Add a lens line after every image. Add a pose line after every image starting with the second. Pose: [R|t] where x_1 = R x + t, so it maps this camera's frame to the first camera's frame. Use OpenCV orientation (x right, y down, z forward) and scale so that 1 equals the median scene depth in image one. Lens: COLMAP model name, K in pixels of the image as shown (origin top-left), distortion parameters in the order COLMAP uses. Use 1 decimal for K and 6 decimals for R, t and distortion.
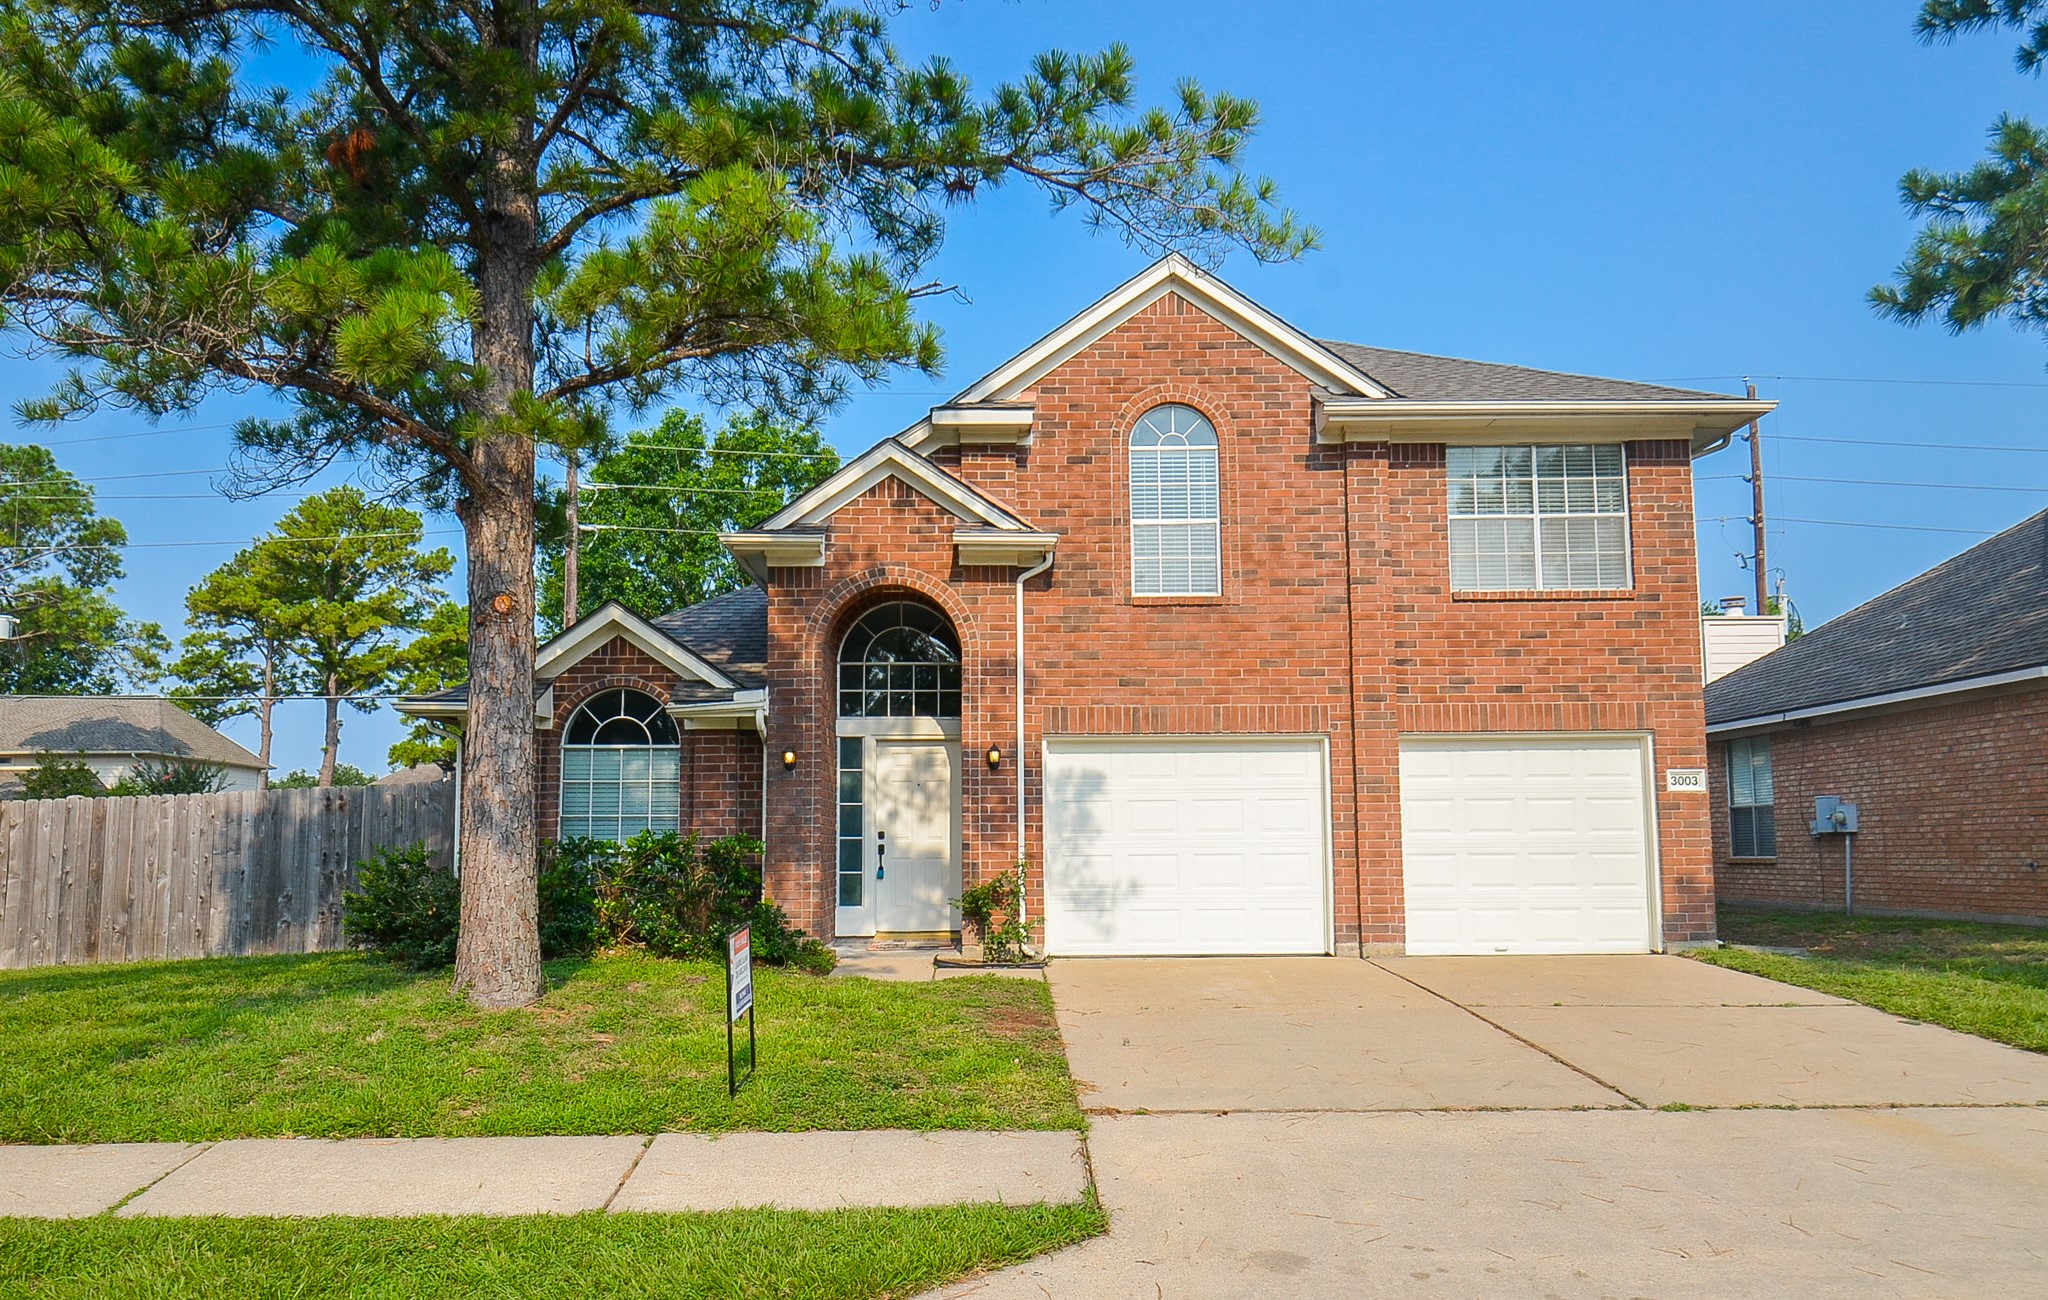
lens RADIAL K [[1505.1, 0, 1022.7], [0, 1505.1, 692.2], [0, 0, 1]] dist [0.004855, 0.000303]
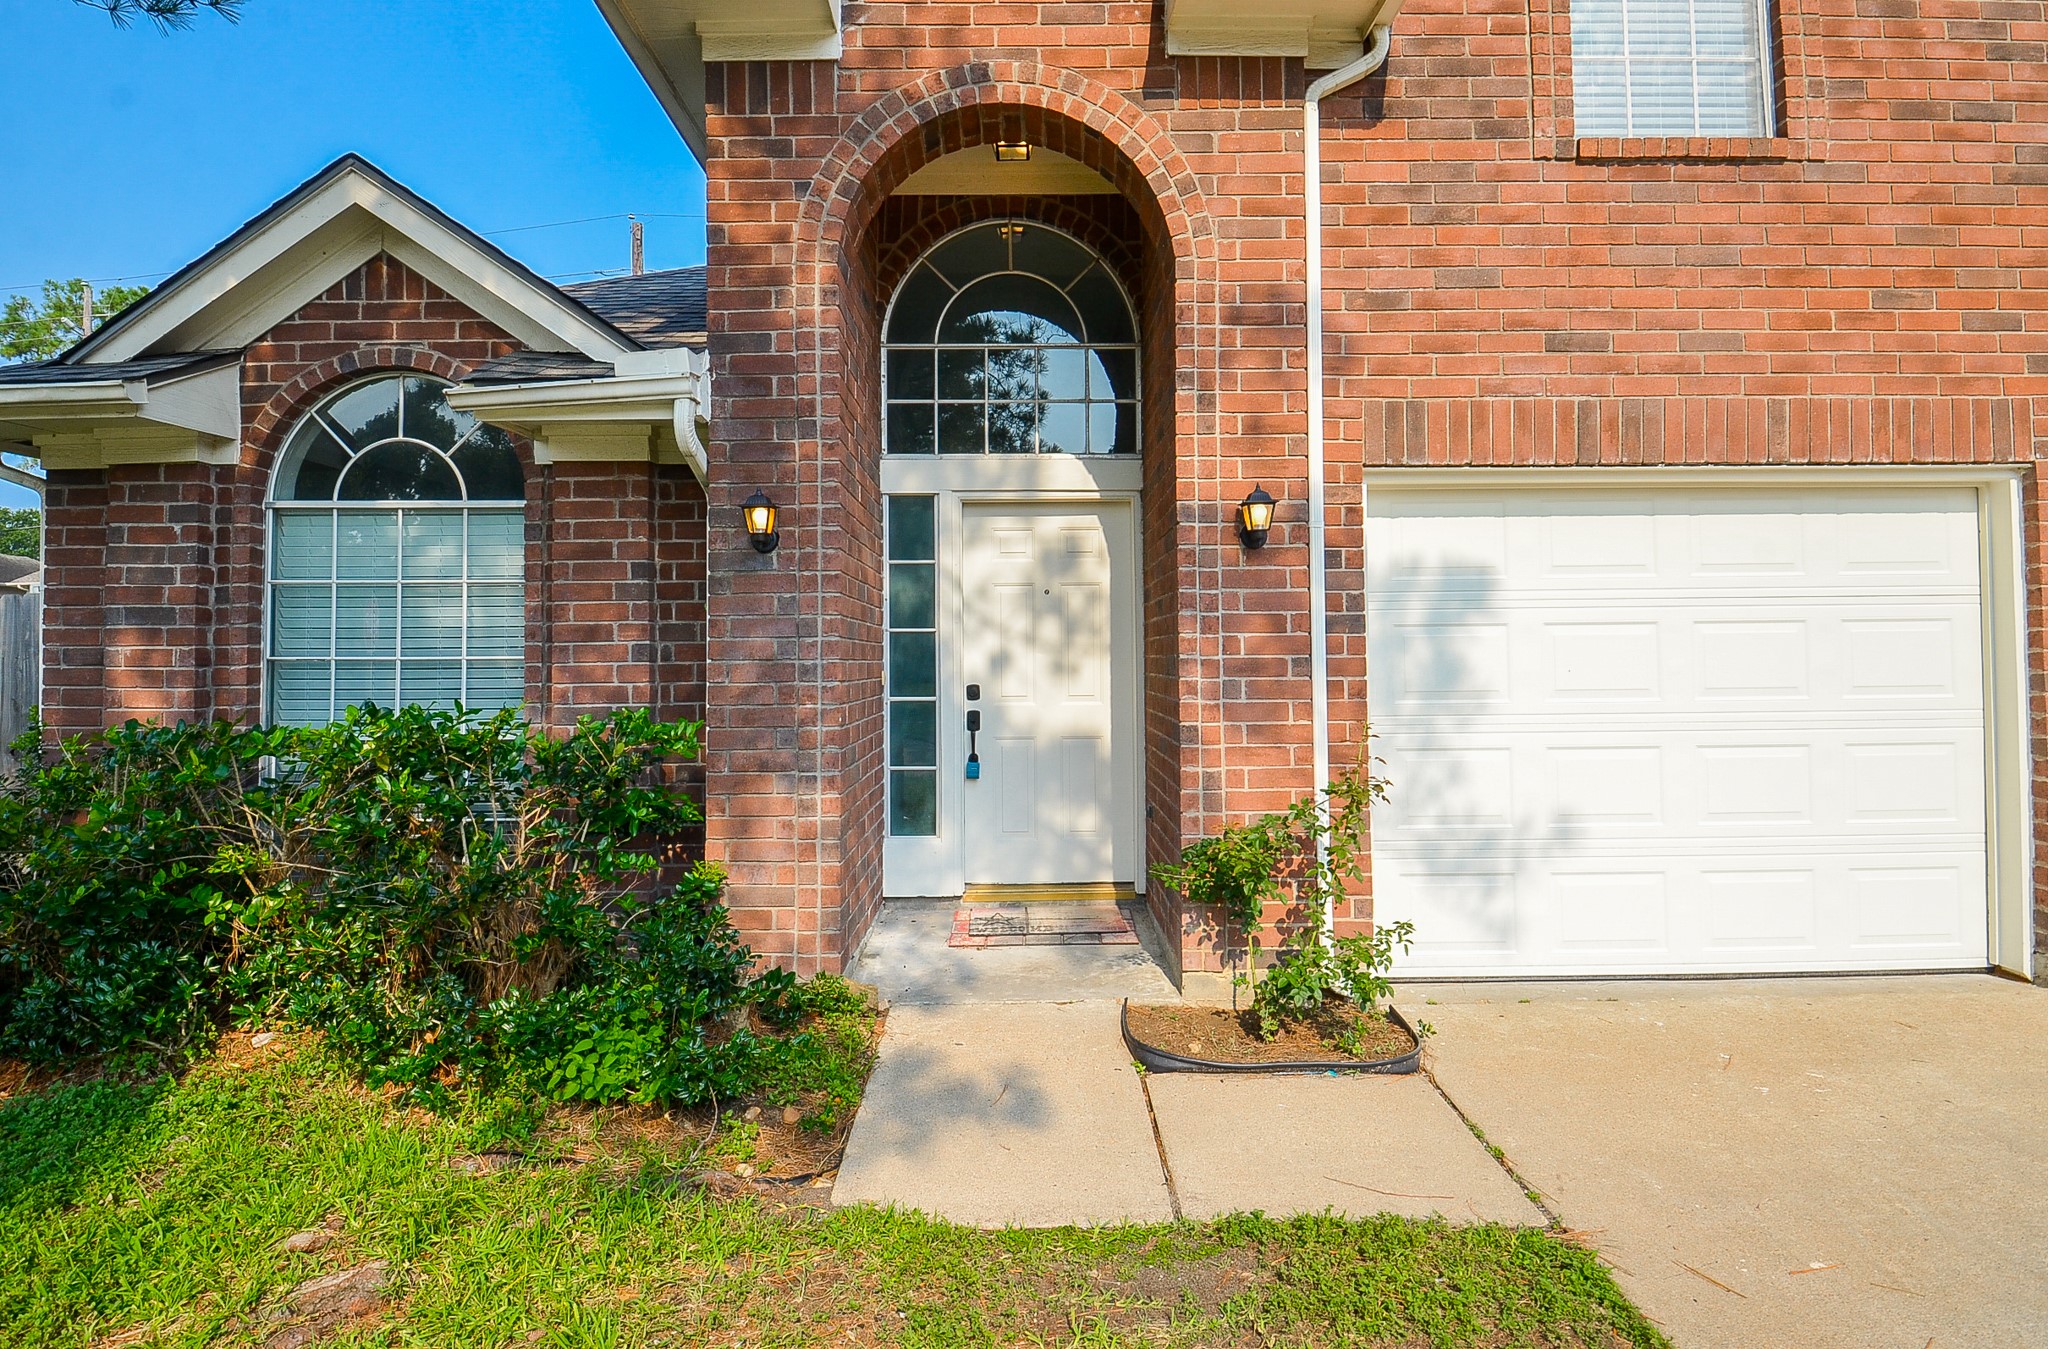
lens RADIAL K [[1106.5, 0, 1030.6], [0, 1106.5, 644.0], [0, 0, 1]] dist [0.000003, -0.001019]
pose [[0.999963, -0.000913, -0.008591, -0.076751], [0.001709, 0.995652, 0.093137, 0.047708], [0.008468, -0.093148, 0.995616, 0.678516]]
